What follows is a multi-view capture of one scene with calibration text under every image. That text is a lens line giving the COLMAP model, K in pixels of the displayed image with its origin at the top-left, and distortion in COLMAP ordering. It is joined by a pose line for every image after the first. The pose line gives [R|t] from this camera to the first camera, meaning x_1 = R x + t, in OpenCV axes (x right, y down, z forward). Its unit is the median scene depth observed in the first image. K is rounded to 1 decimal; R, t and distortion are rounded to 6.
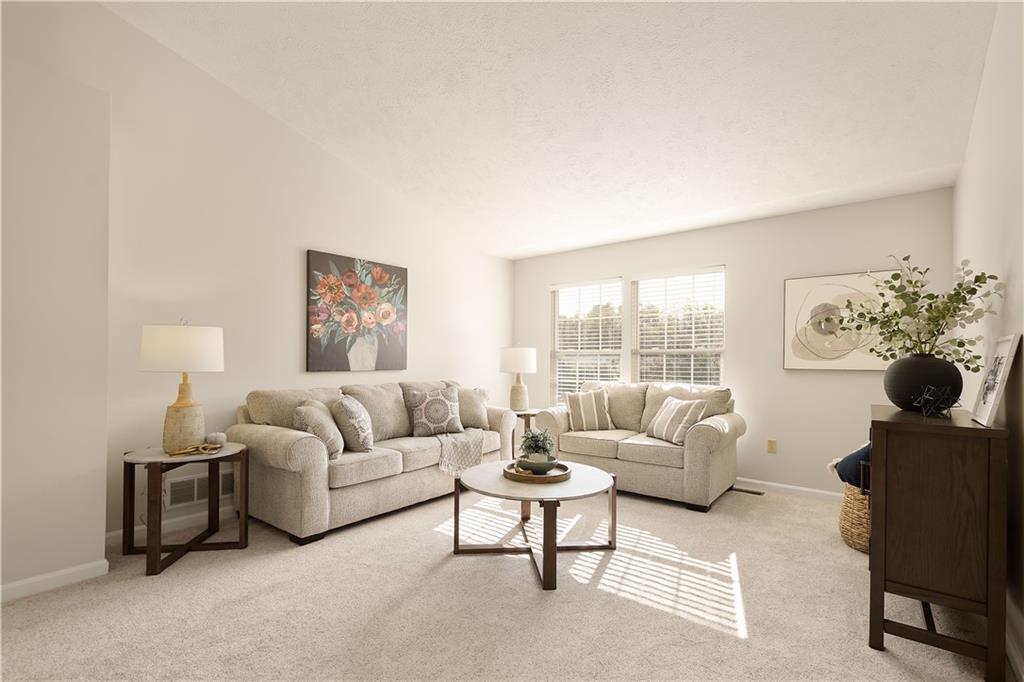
lens RADIAL K [[467.0, 0, 510.2], [0, 467.0, 349.9], [0, 0, 1]] dist [0.012870, -0.002010]
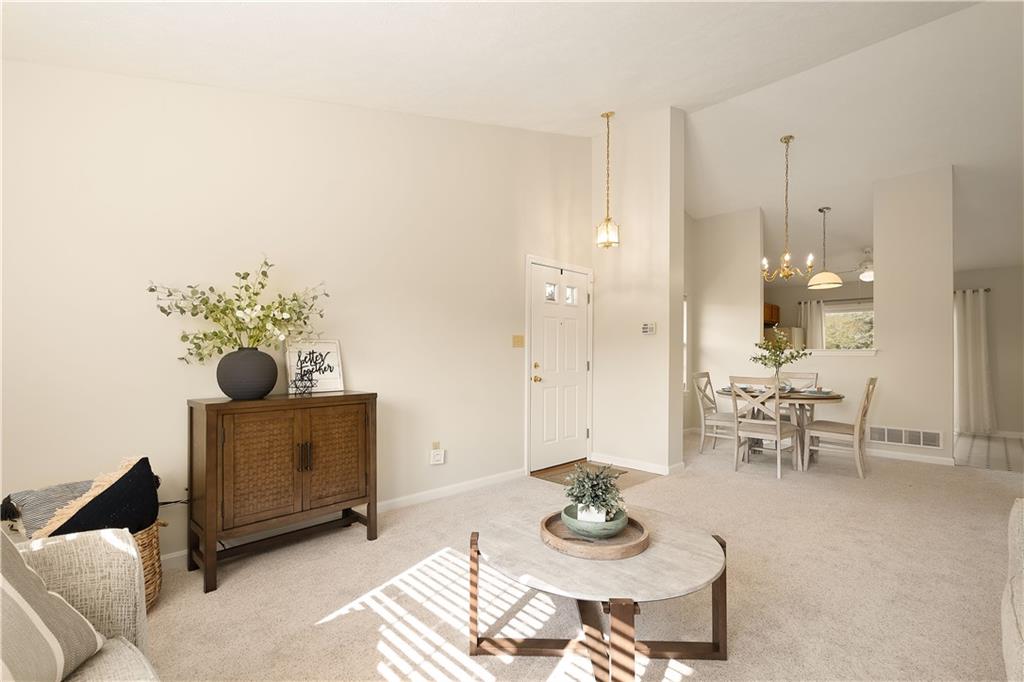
lens RADIAL K [[467.0, 0, 508.2], [0, 467.0, 346.7], [0, 0, 1]] dist [0.012870, -0.002010]
pose [[-0.989682, -0.007091, 0.143105, 0.089319], [-0.009468, 0.999828, -0.015937, 0.012234], [-0.142967, -0.017128, -0.989579, 1.849078]]
